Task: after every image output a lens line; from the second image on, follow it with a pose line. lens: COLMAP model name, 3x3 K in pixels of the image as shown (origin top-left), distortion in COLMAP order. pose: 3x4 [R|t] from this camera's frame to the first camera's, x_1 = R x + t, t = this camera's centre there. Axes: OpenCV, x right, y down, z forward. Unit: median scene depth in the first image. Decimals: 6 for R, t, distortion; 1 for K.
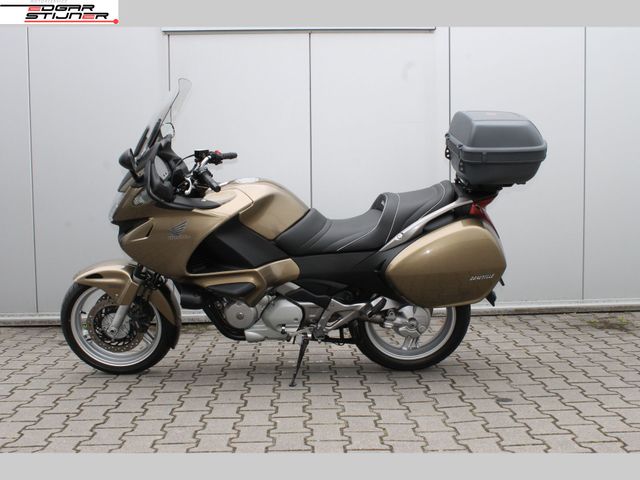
lens RADIAL K [[693.1, 0, 336.4], [0, 693.1, 247.5], [0, 0, 1]] dist [-0.062377, 0.000000]
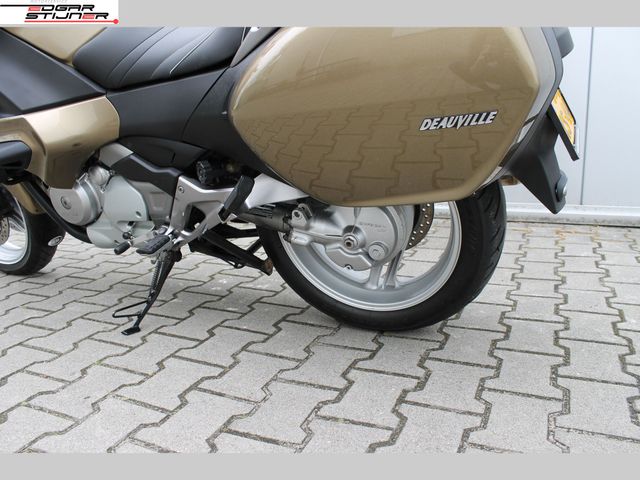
lens RADIAL K [[539.6, 0, 318.8], [0, 539.6, 236.0], [0, 0, 1]] dist [-0.122186, 0.074602]
pose [[0.893527, 0.079922, -0.441840, 0.251798], [-0.011273, 0.987714, 0.155865, 0.054717], [0.448868, -0.134289, 0.883450, 0.697272]]
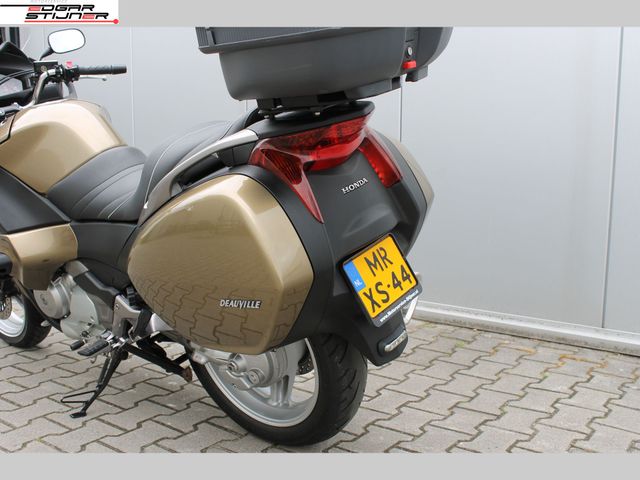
lens RADIAL K [[693.1, 0, 323.8], [0, 693.1, 241.2], [0, 0, 1]] dist [-0.062377, 0.000000]
pose [[0.779020, 0.109204, -0.617416, 0.501886], [-0.067864, 0.993616, 0.090116, -0.040997], [0.623316, -0.028302, 0.781458, 0.635733]]
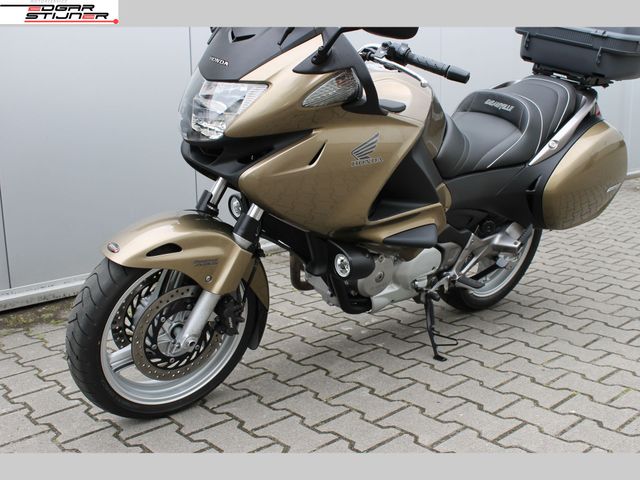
lens RADIAL K [[693.1, 0, 323.3], [0, 693.1, 235.7], [0, 0, 1]] dist [-0.062377, 0.000000]
pose [[0.775100, -0.127621, 0.618815, -0.583455], [0.060517, 0.989881, 0.128347, -0.028082], [-0.628933, -0.062033, 0.774981, 0.522332]]
